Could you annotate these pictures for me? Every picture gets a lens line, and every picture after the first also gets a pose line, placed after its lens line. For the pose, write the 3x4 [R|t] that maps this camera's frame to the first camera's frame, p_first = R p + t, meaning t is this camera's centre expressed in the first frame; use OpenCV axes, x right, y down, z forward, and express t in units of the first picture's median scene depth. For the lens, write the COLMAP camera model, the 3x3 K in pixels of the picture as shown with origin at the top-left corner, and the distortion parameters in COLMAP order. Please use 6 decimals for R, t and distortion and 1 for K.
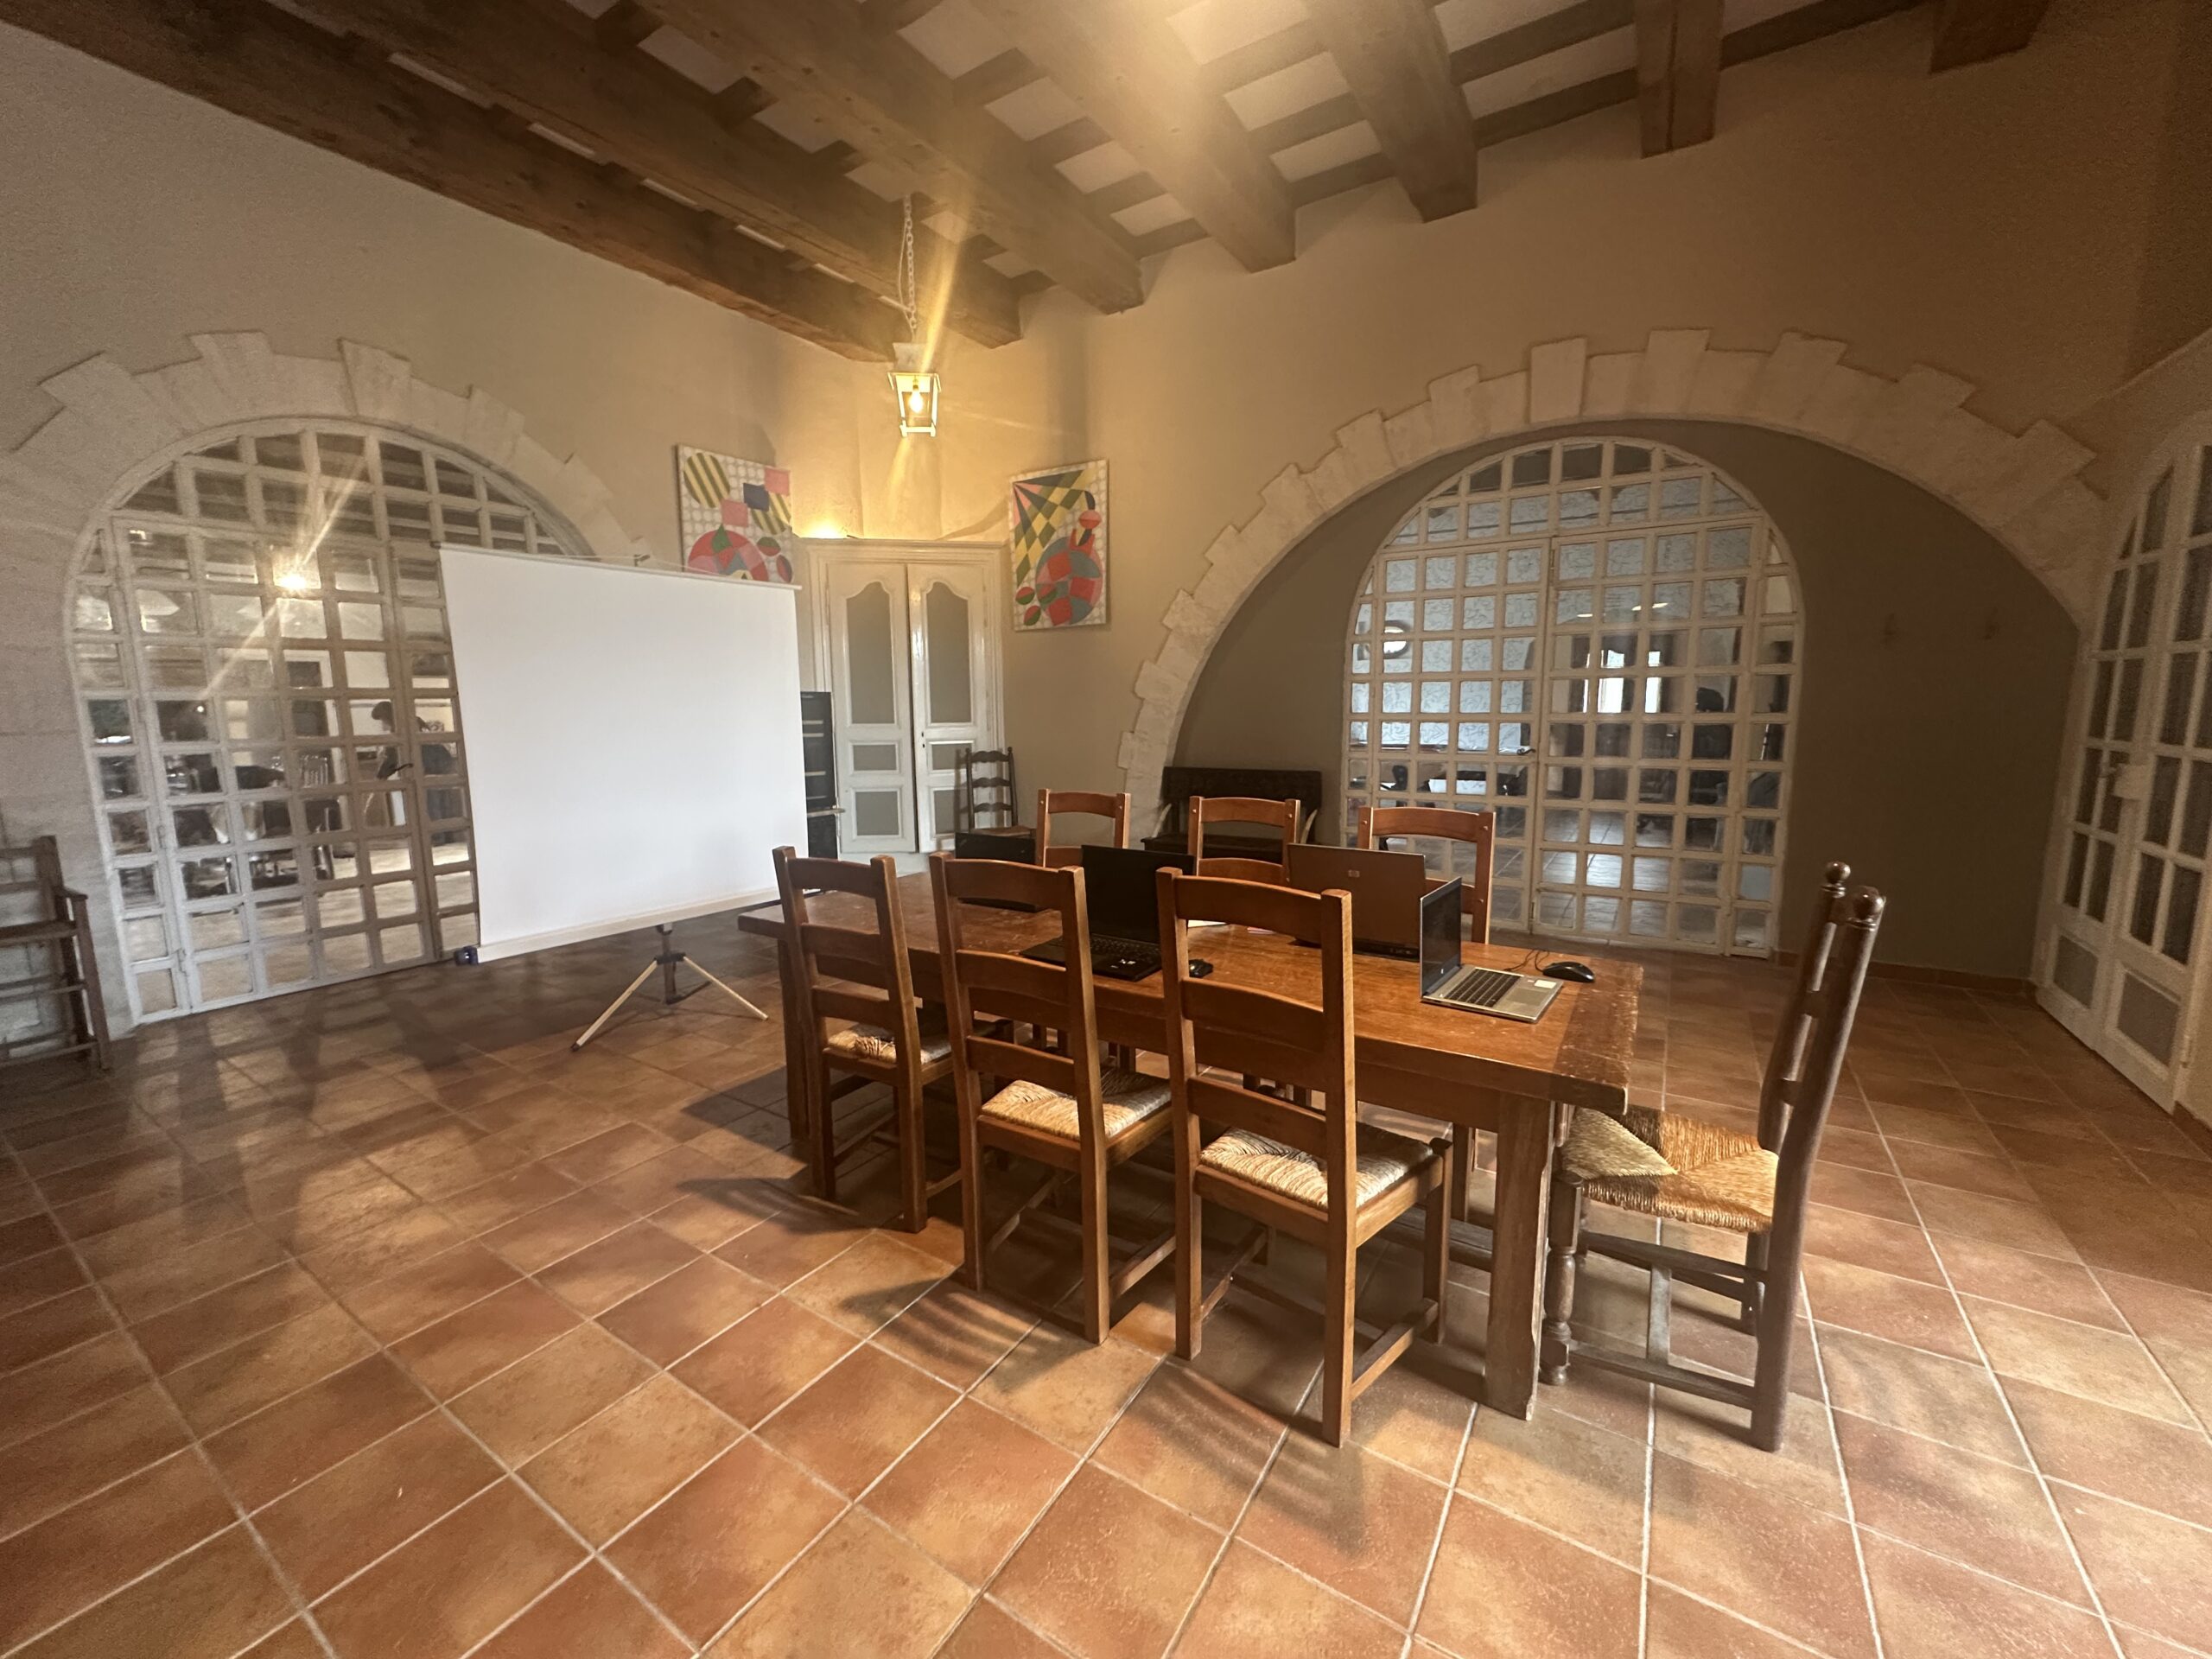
lens RADIAL K [[876.7, 0, 1103.0], [0, 876.7, 831.8], [0, 0, 1]] dist [-0.017702, -0.000022]
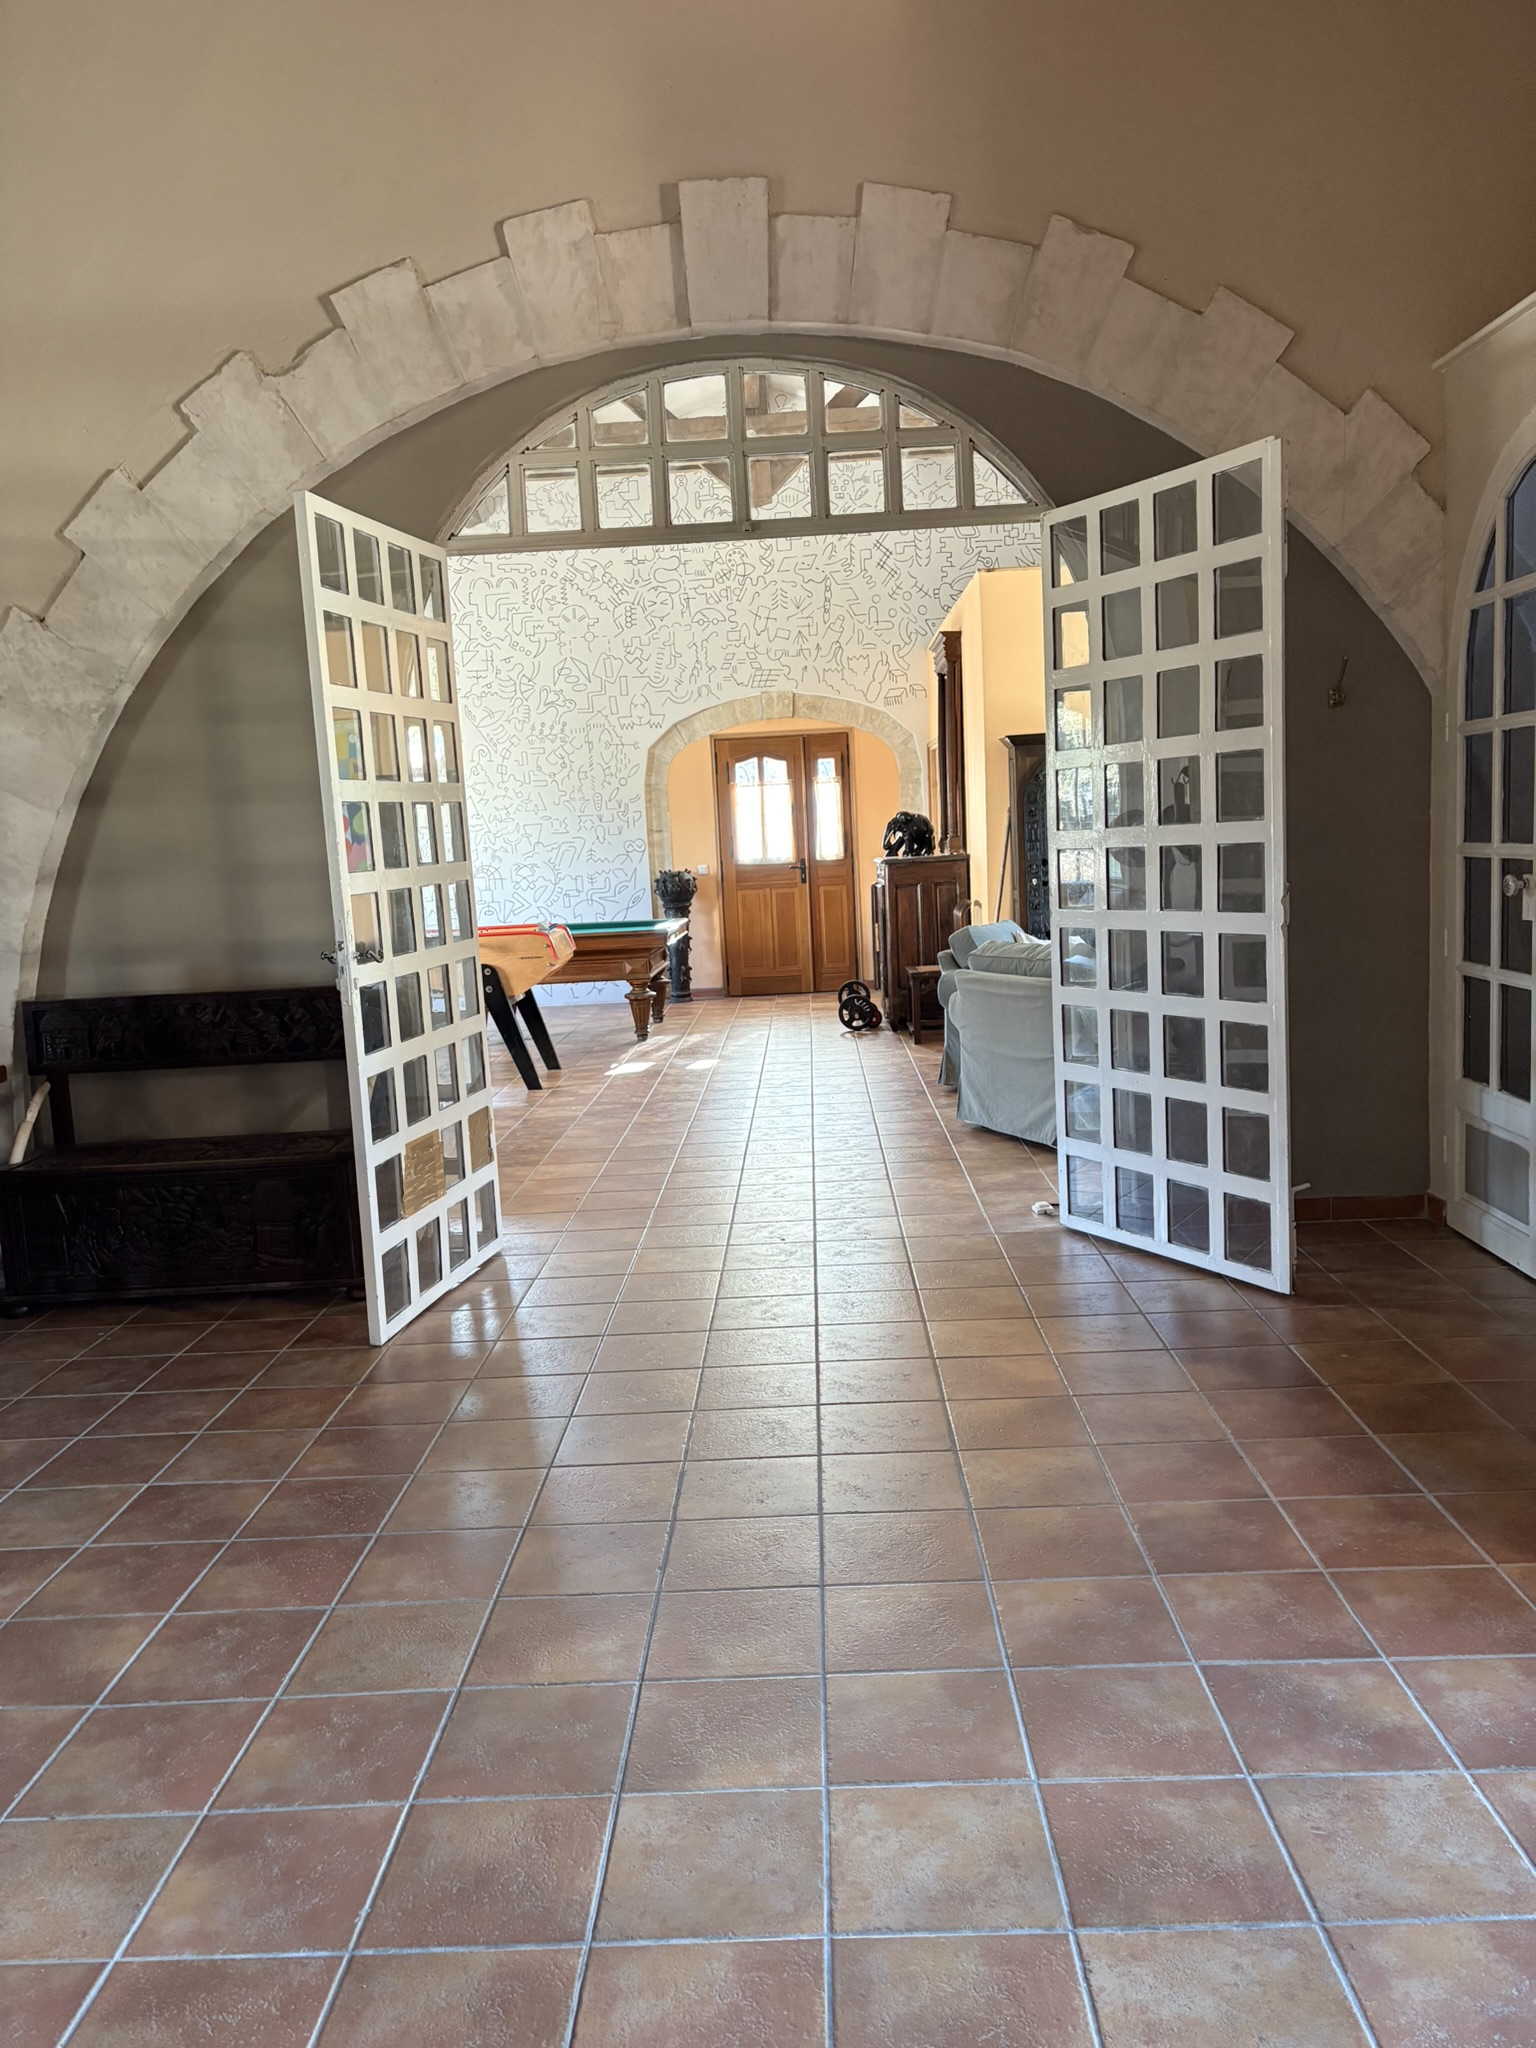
lens RADIAL K [[1531.6, 0, 769.5], [0, 1531.6, 1041.6], [0, 0, 1]] dist [0.048688, -0.047648]
pose [[0.852471, -0.101866, 0.512753, -0.011482], [0.116823, 0.993148, 0.003079, -0.011334], [-0.509553, 0.057276, 0.858531, 0.131511]]
